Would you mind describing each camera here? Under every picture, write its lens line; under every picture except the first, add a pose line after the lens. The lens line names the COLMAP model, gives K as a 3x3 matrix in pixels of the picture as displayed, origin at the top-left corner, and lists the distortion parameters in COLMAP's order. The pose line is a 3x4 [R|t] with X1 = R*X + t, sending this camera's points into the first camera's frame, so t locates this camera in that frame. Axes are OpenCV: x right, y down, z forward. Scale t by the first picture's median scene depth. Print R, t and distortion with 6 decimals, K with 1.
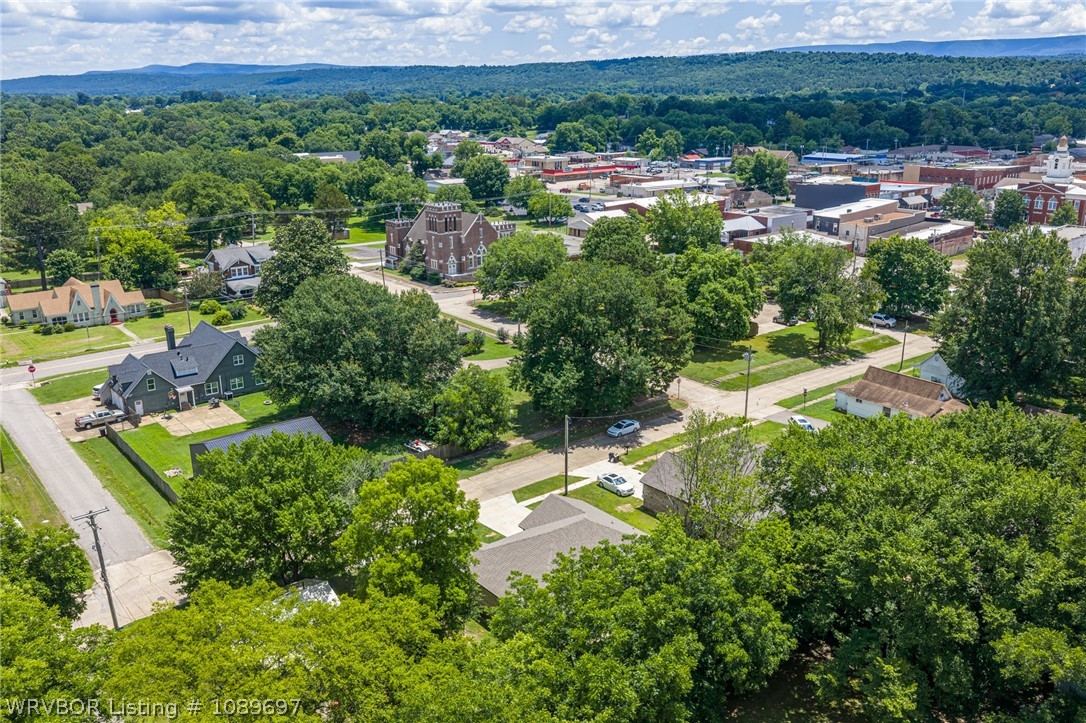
lens RADIAL K [[899.4, 0, 544.8], [0, 899.4, 364.1], [0, 0, 1]] dist [0.021532, -0.037528]
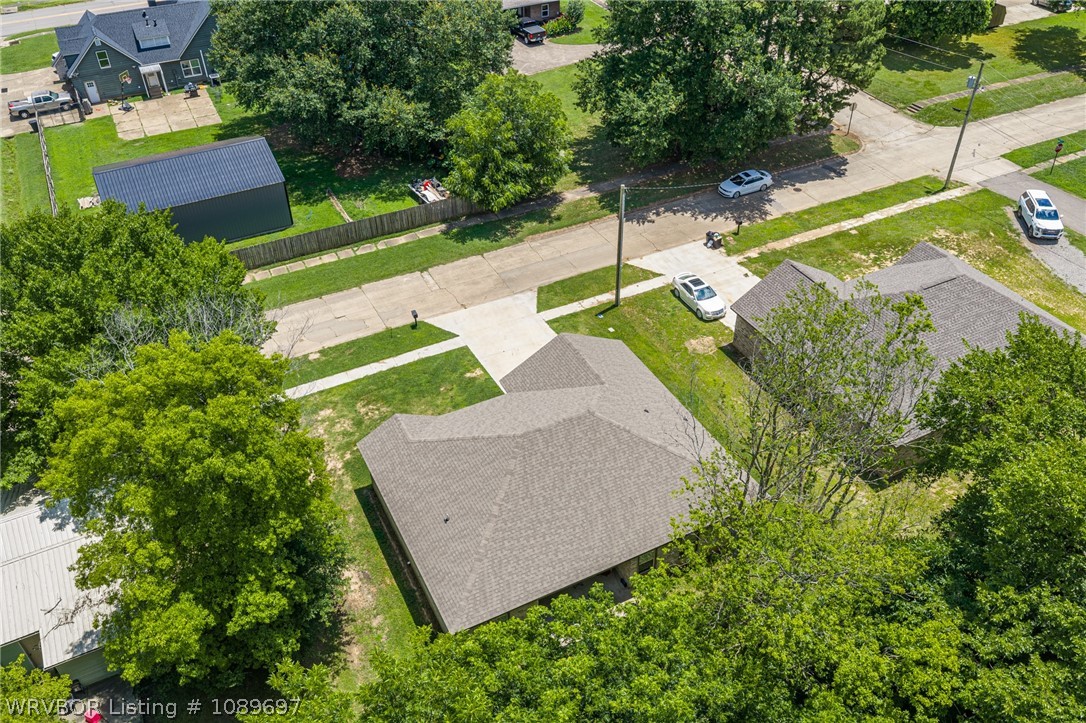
lens RADIAL K [[899.4, 0, 547.1], [0, 899.4, 362.9], [0, 0, 1]] dist [0.021532, -0.037528]
pose [[0.977174, 0.125960, -0.171071, 0.071279], [-0.054268, 0.926549, 0.372239, -0.040950], [0.205393, -0.354459, 0.912235, 0.313999]]
